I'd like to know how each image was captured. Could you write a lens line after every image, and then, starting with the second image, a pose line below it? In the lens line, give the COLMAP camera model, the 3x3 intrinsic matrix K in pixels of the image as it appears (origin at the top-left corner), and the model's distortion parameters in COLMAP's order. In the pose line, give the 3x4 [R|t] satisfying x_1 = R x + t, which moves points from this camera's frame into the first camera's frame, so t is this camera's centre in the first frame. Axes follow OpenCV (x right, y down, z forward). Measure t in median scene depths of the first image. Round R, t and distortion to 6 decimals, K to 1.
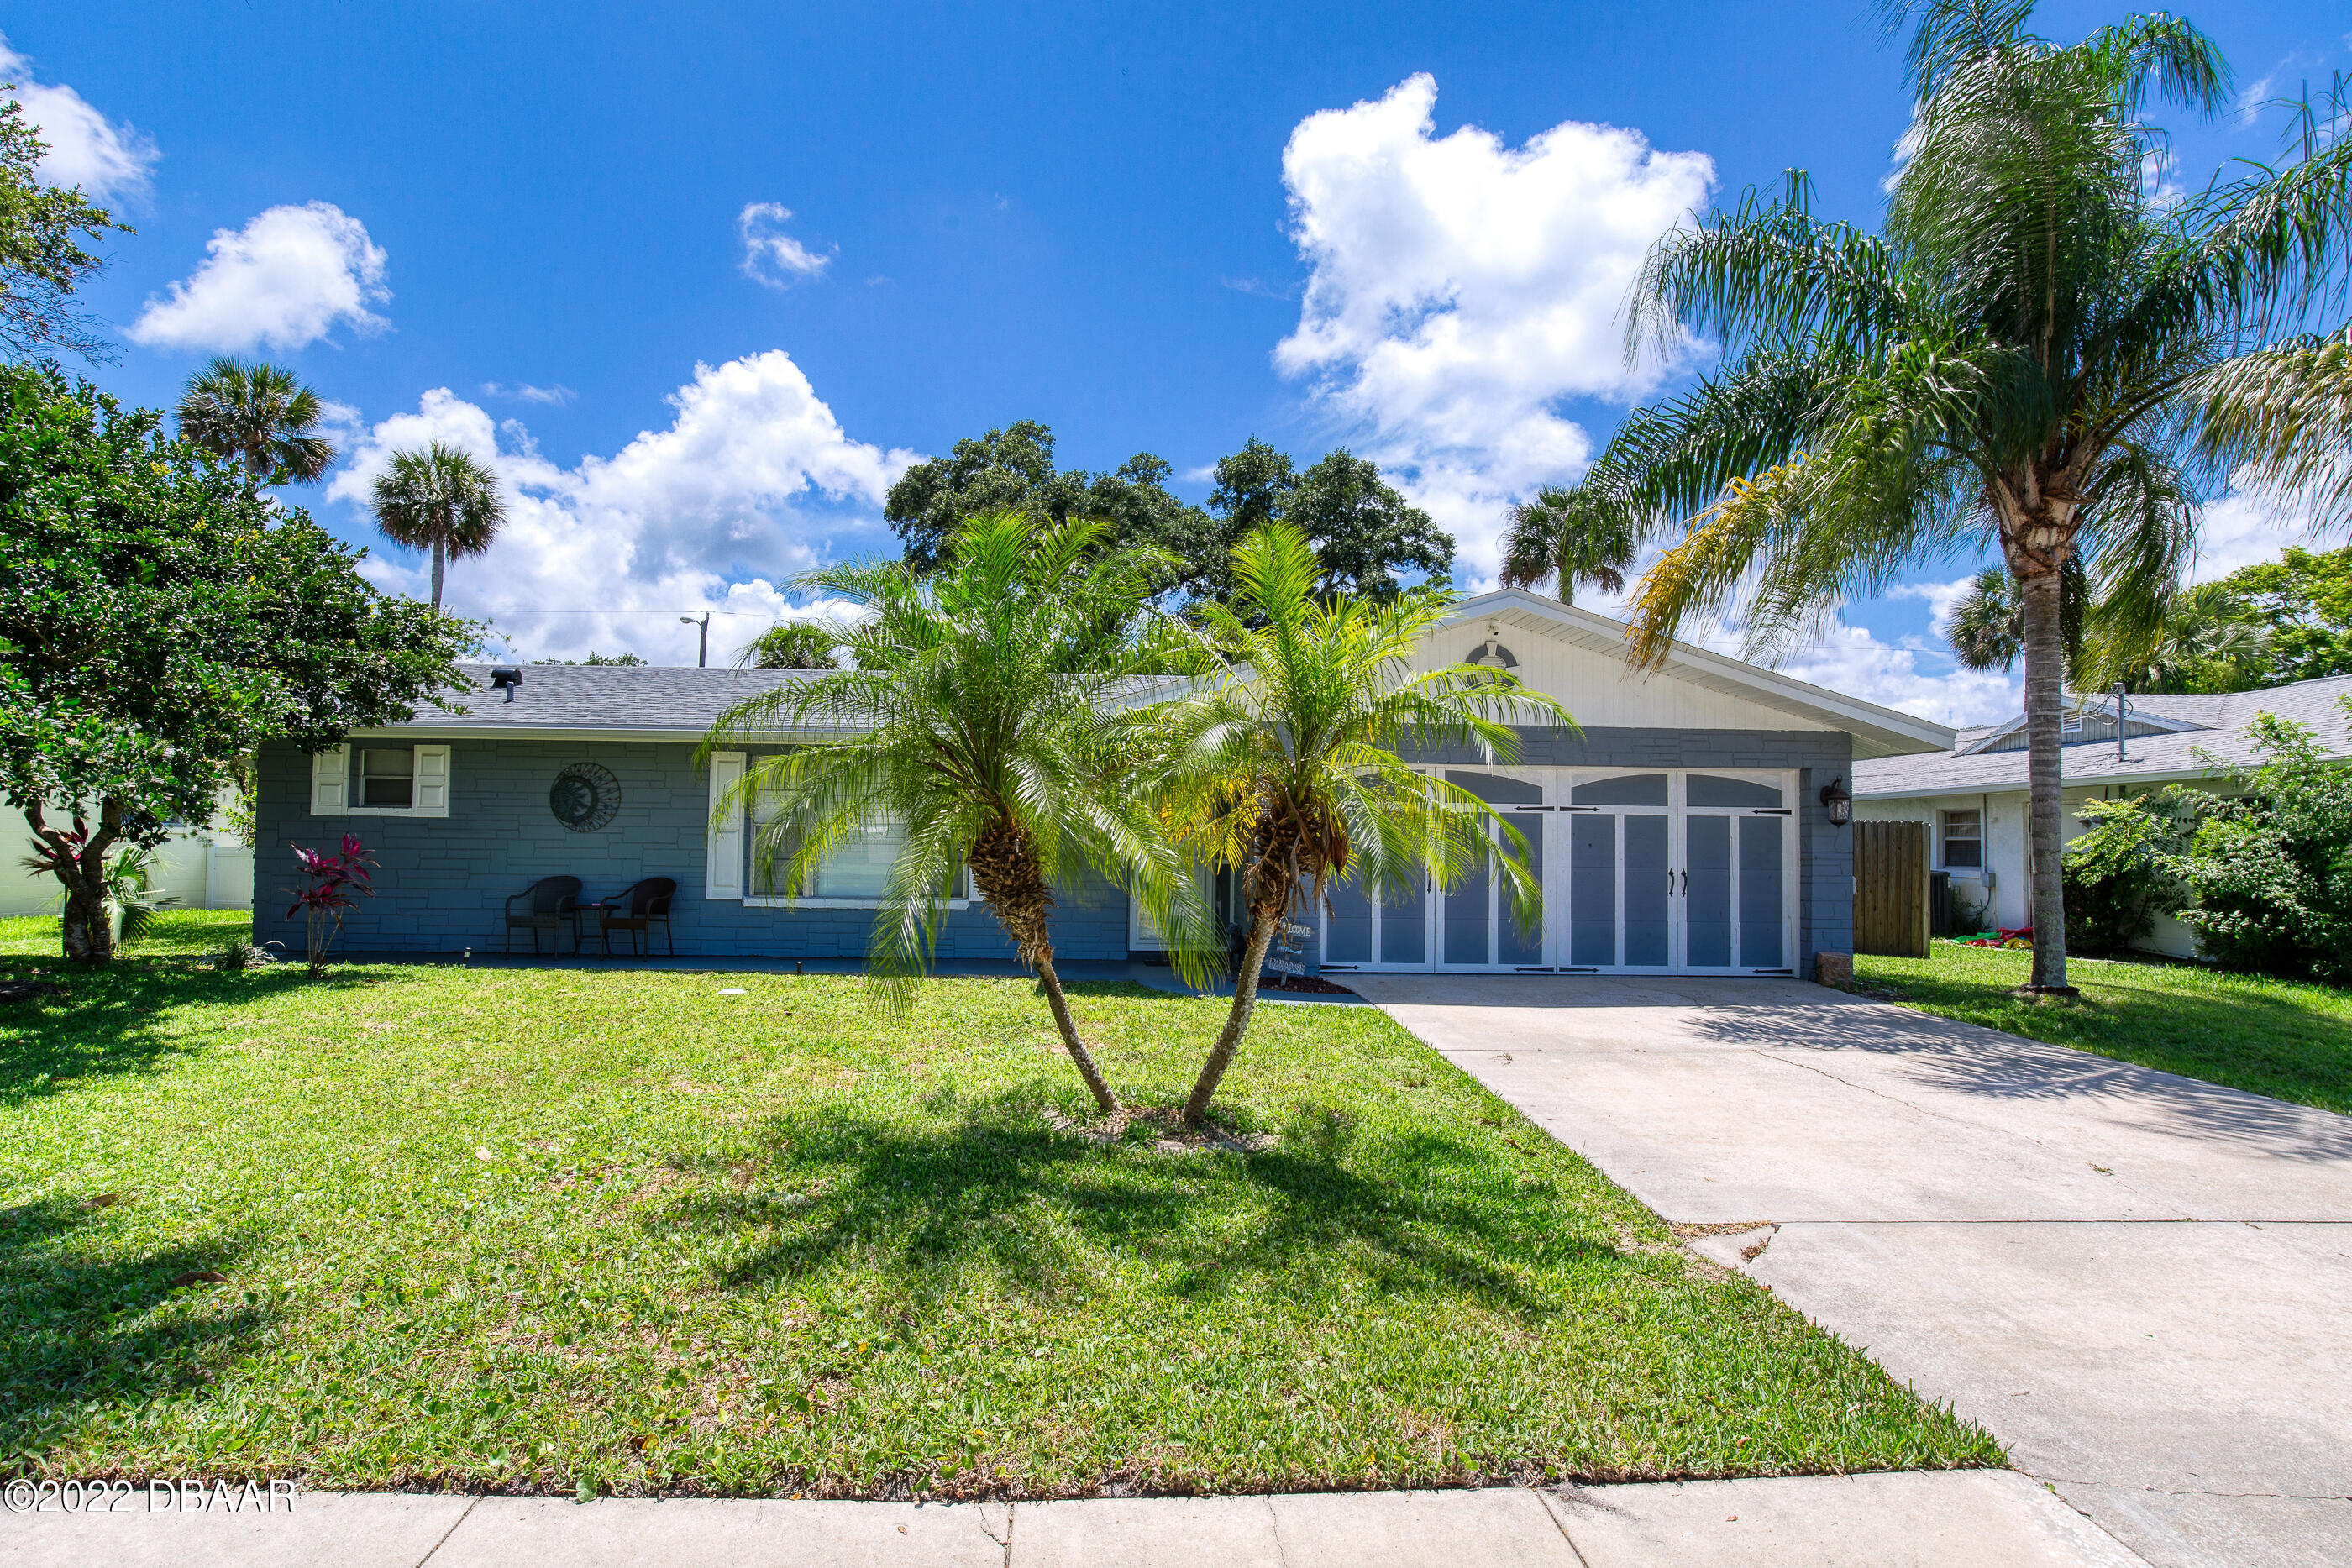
lens RADIAL K [[1087.7, 0, 1163.7], [0, 1087.7, 794.9], [0, 0, 1]] dist [-0.030517, 0.003605]
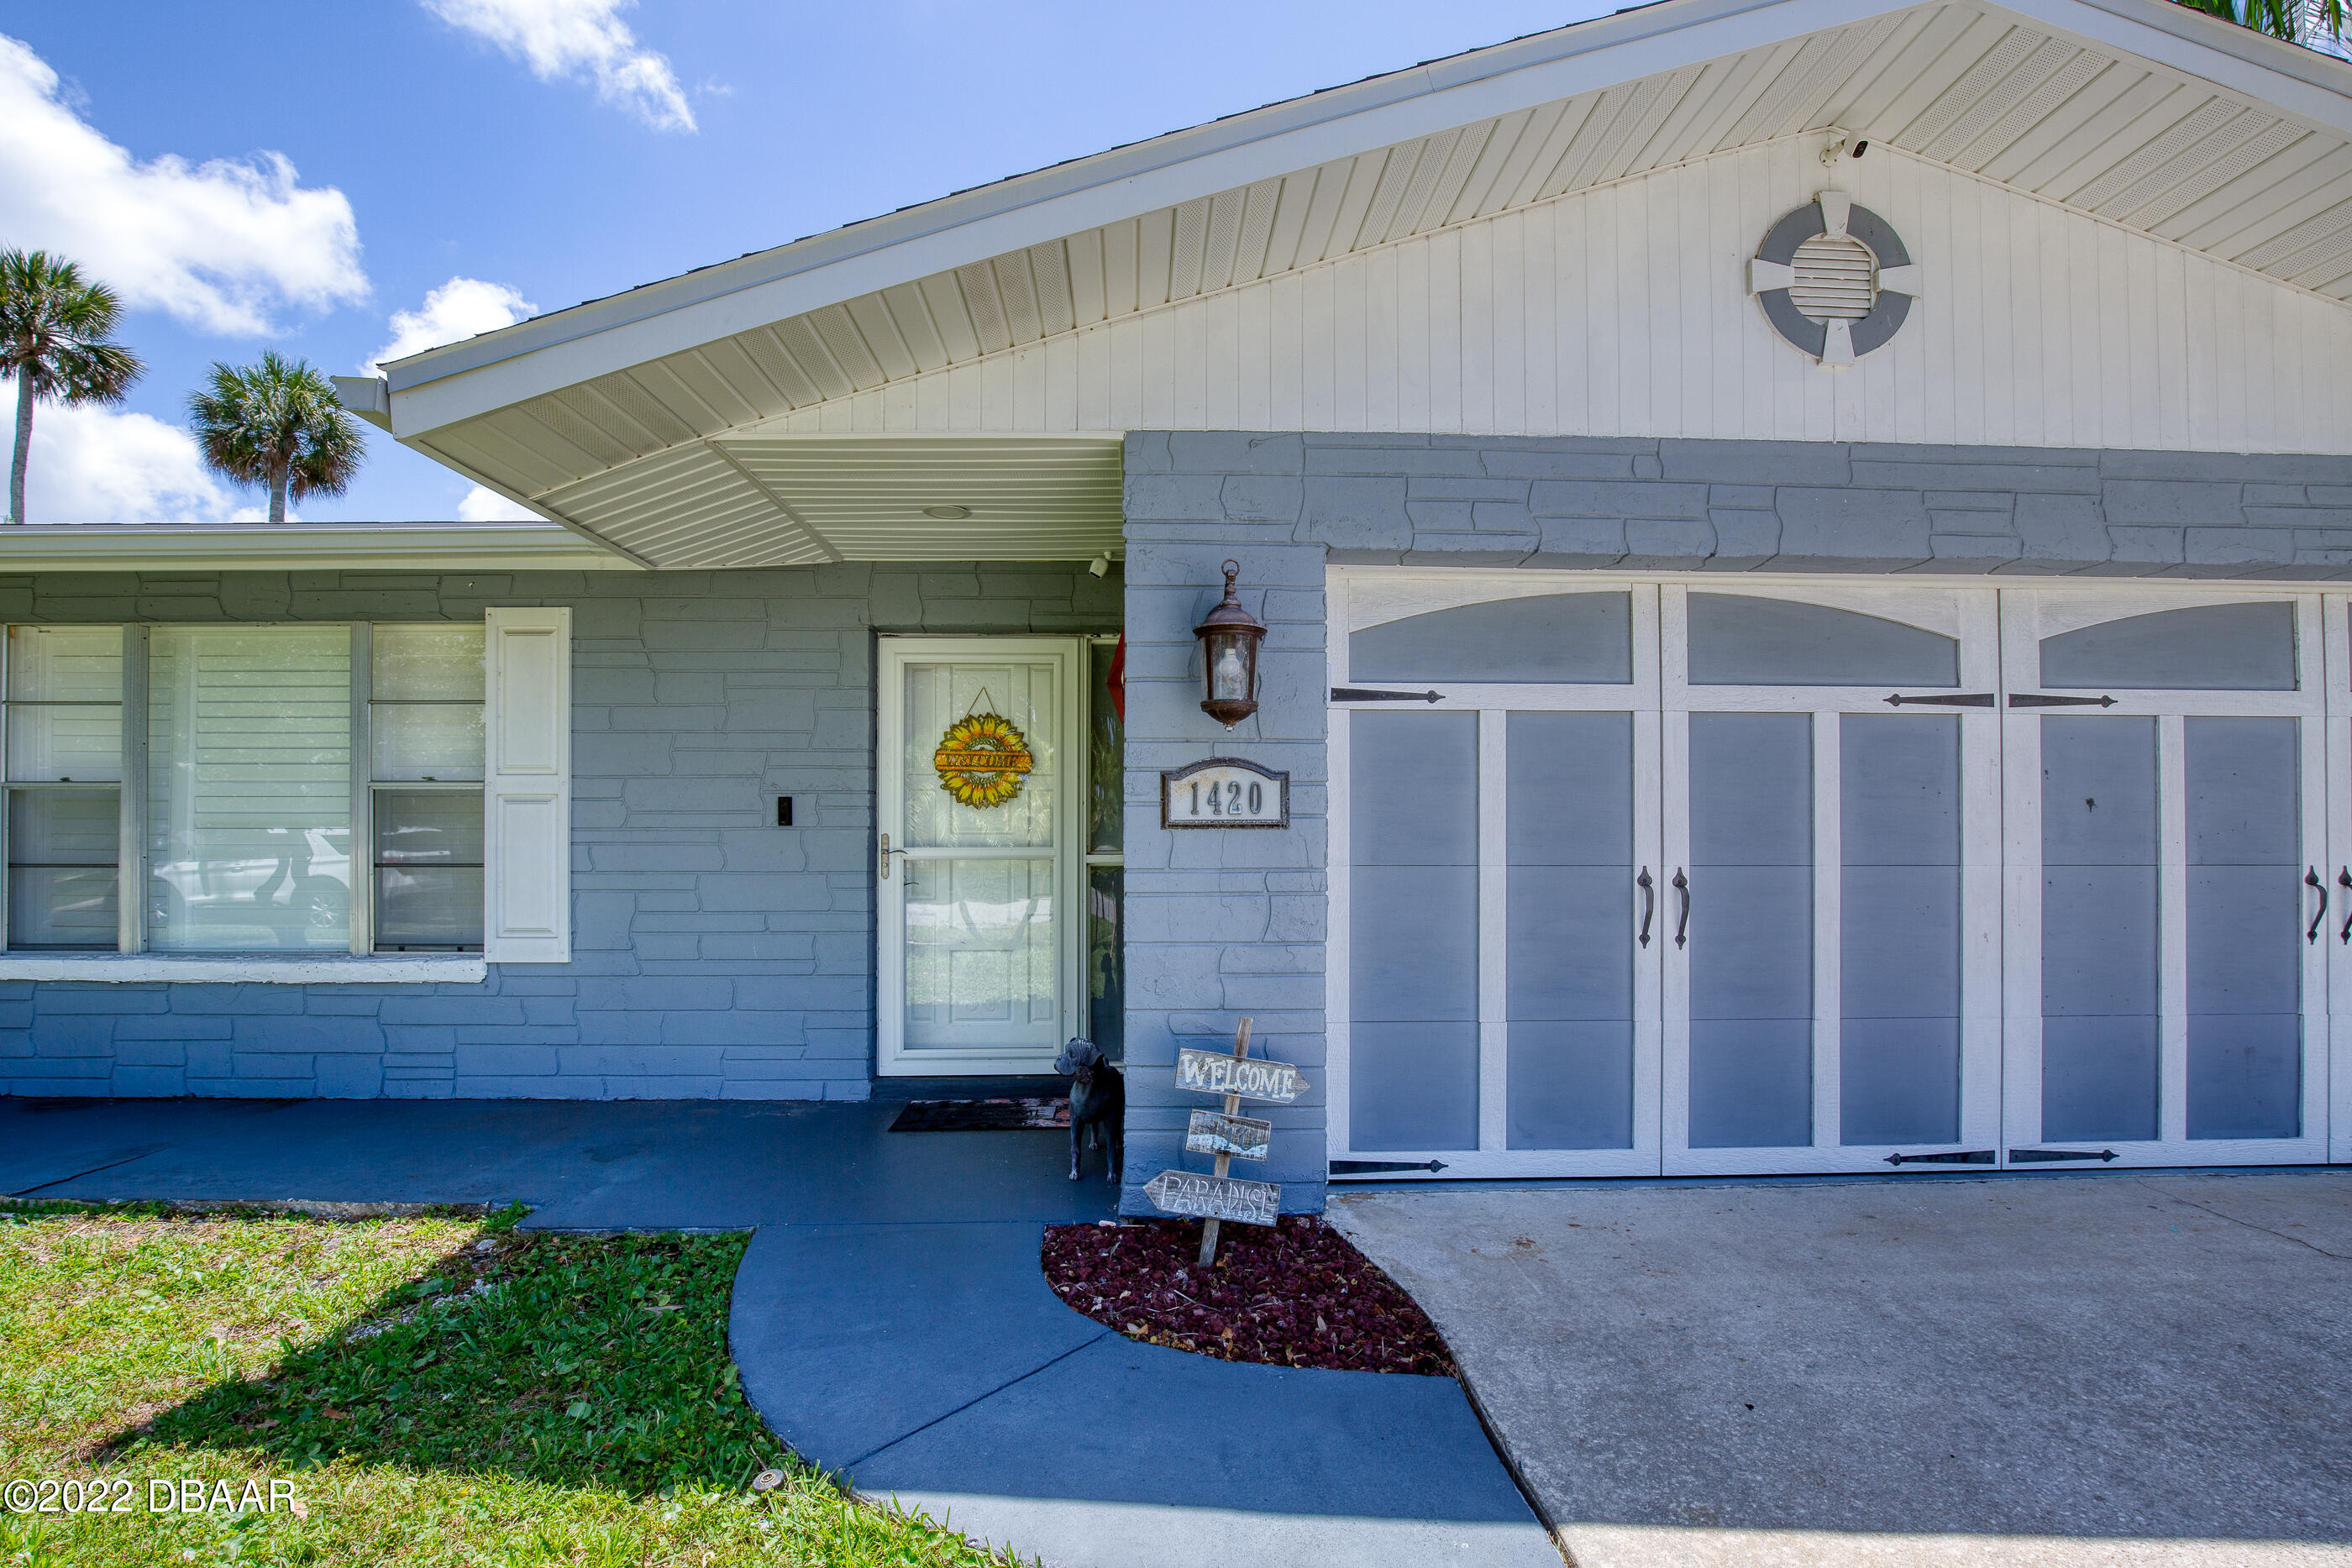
lens RADIAL K [[1087.7, 0, 1182.2], [0, 1087.7, 798.3], [0, 0, 1]] dist [-0.030517, 0.003605]
pose [[0.999835, -0.012634, -0.013036, 0.101487], [0.012820, 0.999815, 0.014313, 0.036297], [0.012852, -0.014478, 0.999813, 0.648956]]
